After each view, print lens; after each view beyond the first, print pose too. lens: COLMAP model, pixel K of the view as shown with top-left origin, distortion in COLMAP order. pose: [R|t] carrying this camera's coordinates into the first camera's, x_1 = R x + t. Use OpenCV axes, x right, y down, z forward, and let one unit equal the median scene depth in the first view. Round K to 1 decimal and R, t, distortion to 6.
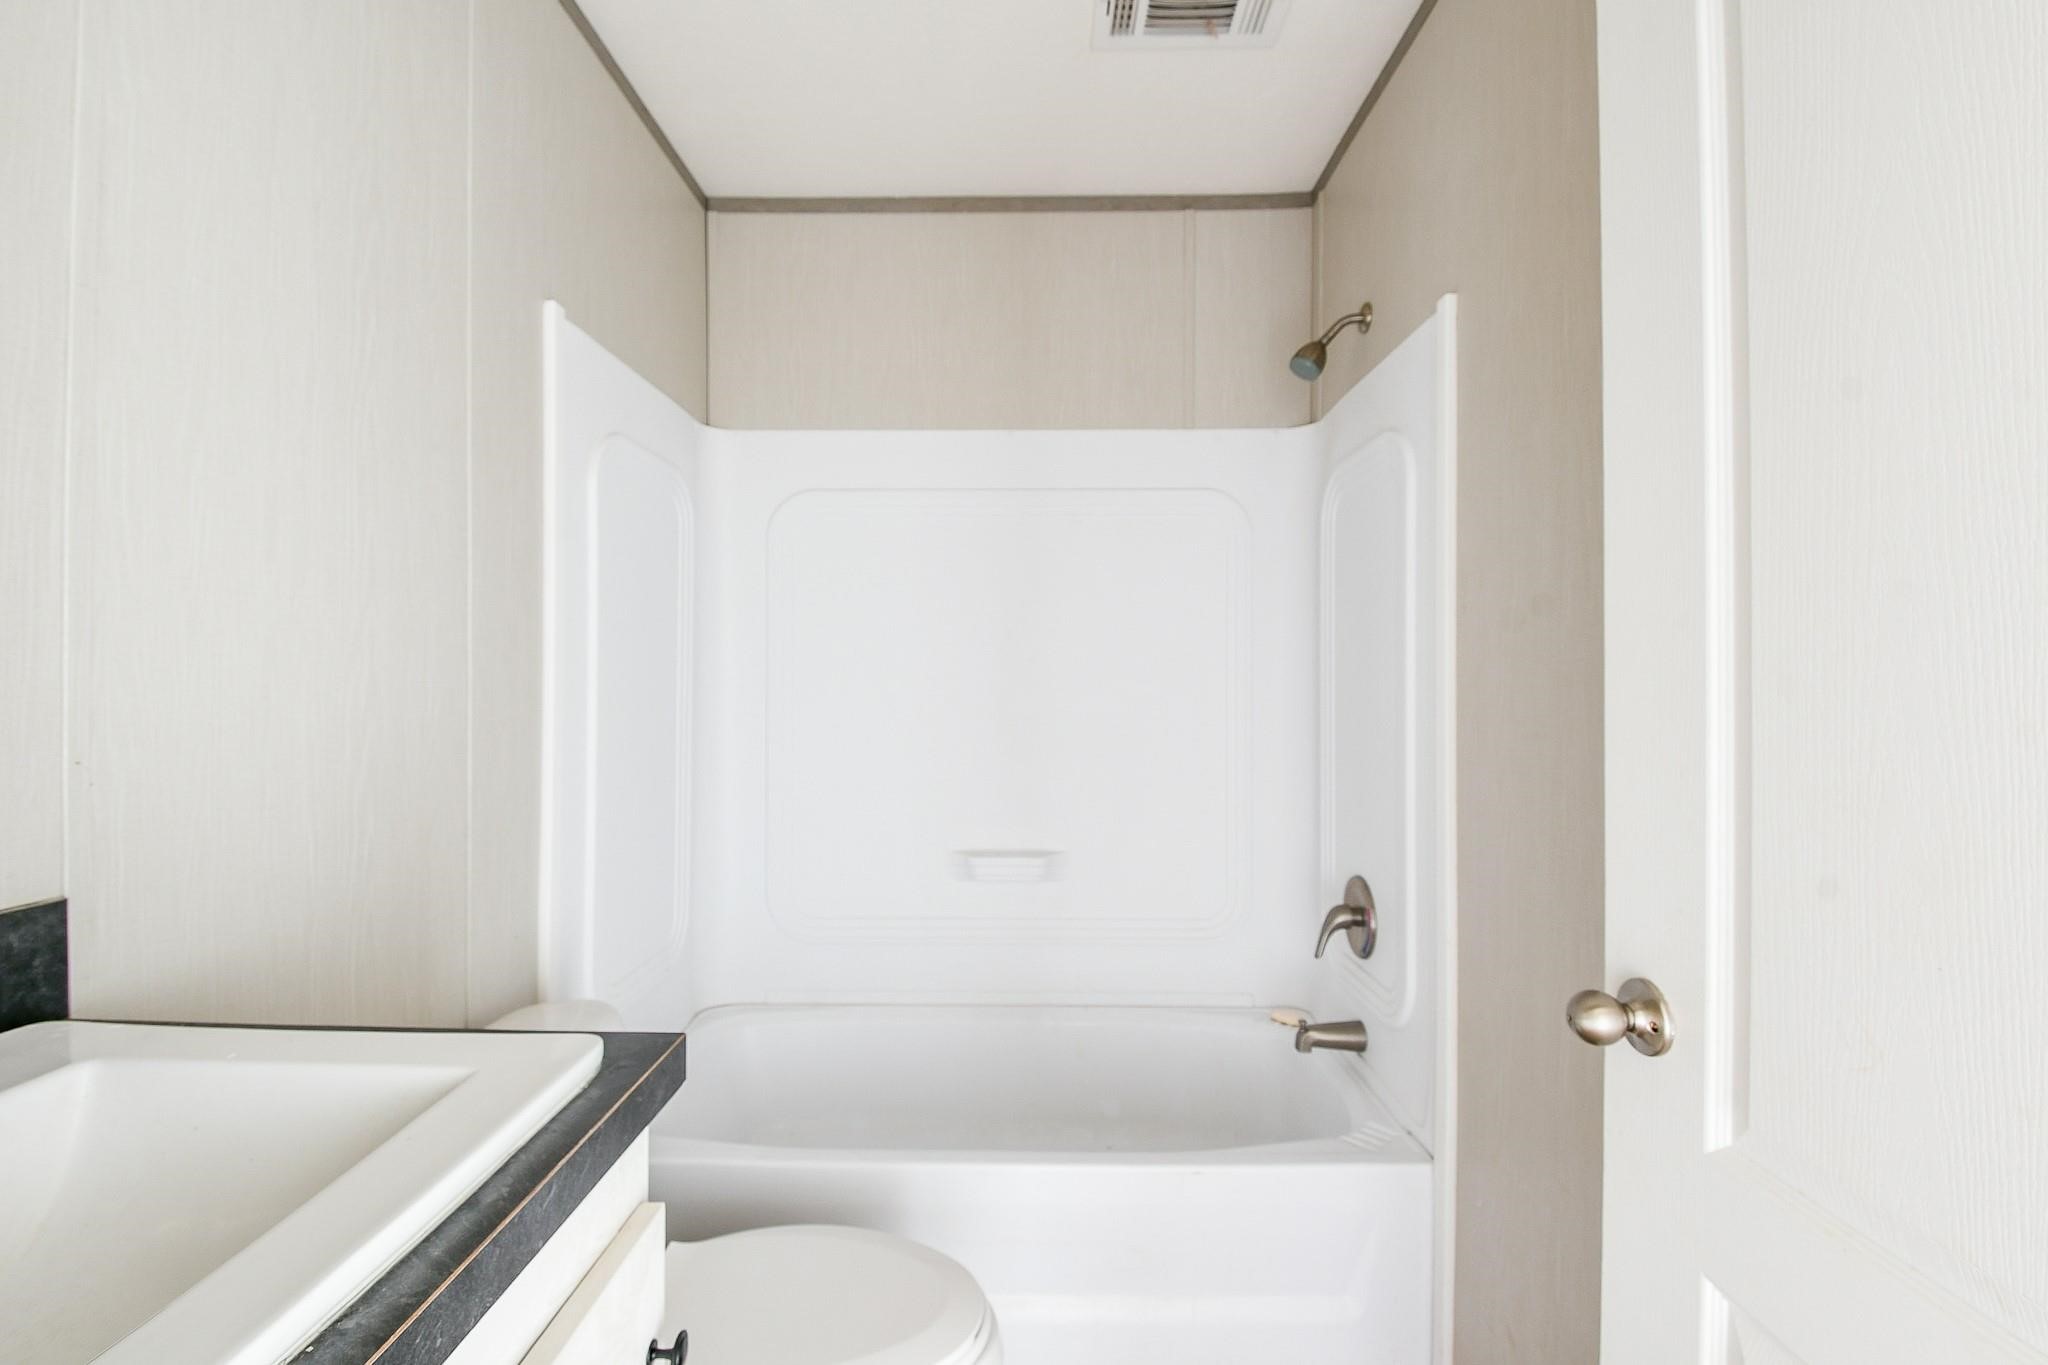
lens RADIAL K [[912.4, 0, 1007.9], [0, 912.4, 688.0], [0, 0, 1]] dist [0.010908, -0.014316]
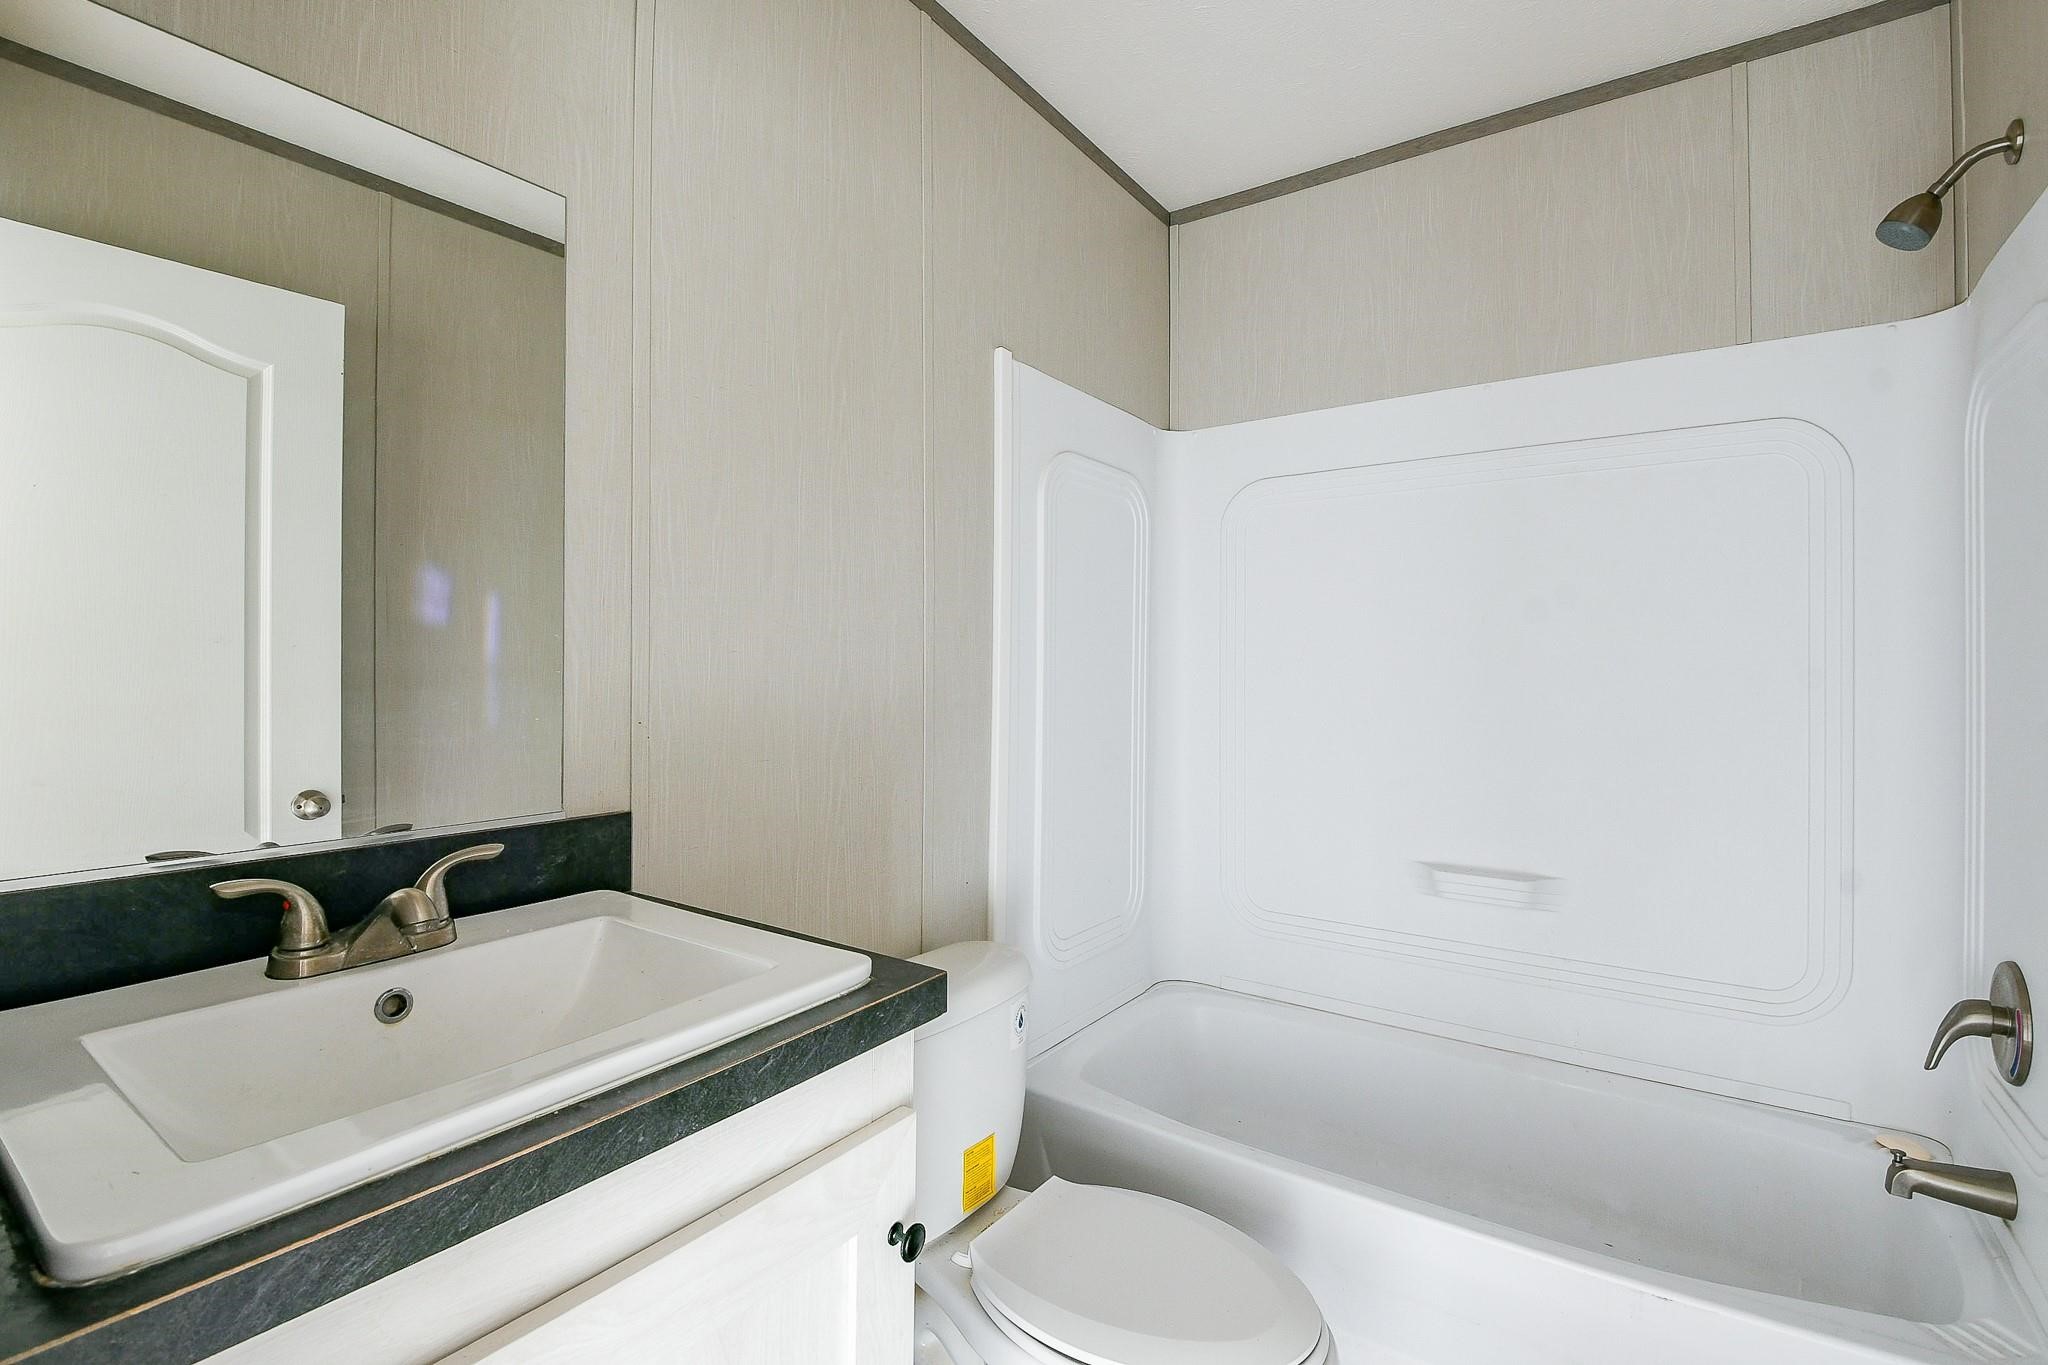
lens RADIAL K [[912.4, 0, 1010.6], [0, 912.4, 679.5], [0, 0, 1]] dist [0.010908, -0.014316]
pose [[0.832885, 0.007437, -0.553396, 0.134815], [-0.008420, 0.999964, 0.000766, 0.001774], [0.553382, 0.004022, 0.832918, 0.031073]]
